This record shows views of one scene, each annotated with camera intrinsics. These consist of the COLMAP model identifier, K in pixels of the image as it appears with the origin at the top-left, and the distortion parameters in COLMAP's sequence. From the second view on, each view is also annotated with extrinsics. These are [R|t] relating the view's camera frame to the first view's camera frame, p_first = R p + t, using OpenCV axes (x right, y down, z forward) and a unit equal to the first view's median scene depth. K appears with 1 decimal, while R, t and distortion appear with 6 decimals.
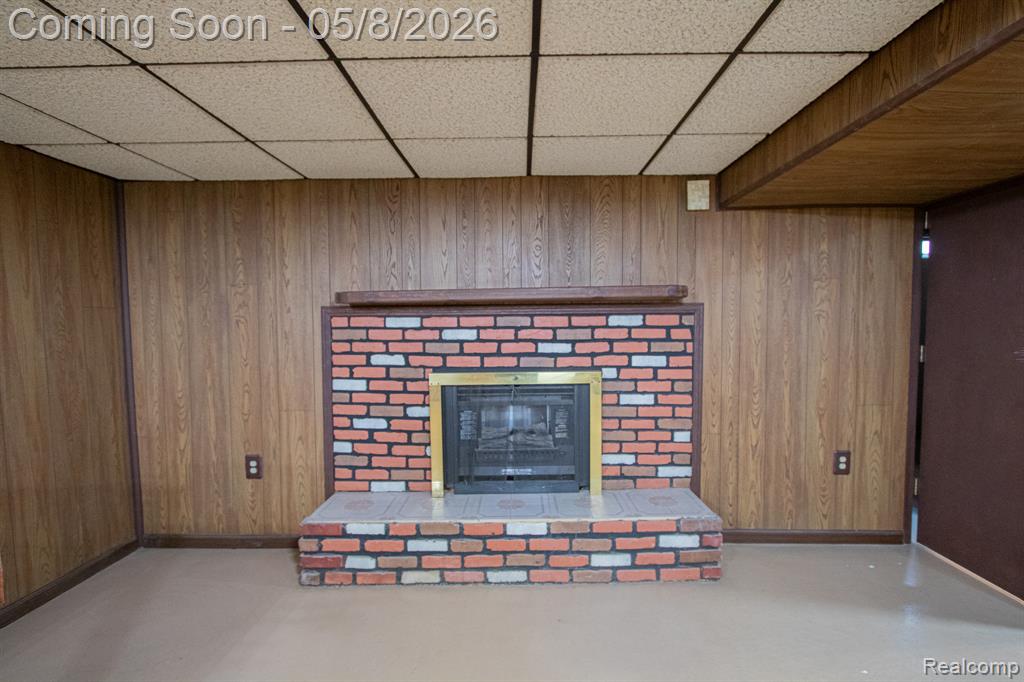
lens RADIAL K [[475.4, 0, 512.3], [0, 475.4, 342.4], [0, 0, 1]] dist [-0.015342, 0.000306]
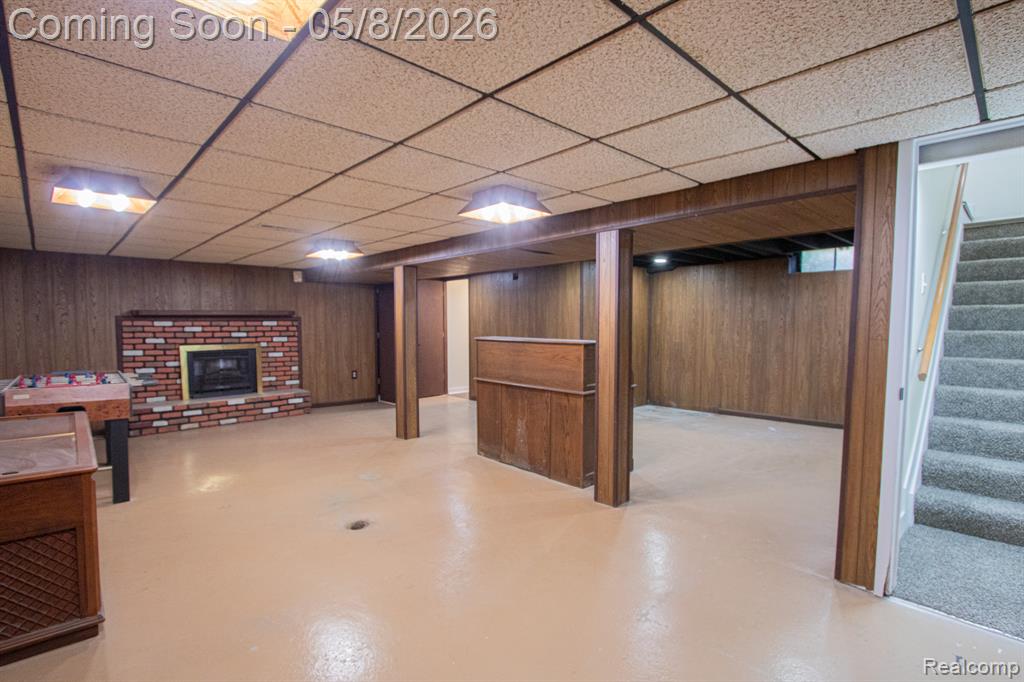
lens RADIAL K [[475.4, 0, 520.3], [0, 475.4, 355.3], [0, 0, 1]] dist [-0.015342, 0.000306]
pose [[0.694005, -0.041221, 0.718789, -0.656754], [0.023328, 0.999123, 0.034774, 0.067703], [-0.719592, -0.007366, 0.694358, -1.714355]]
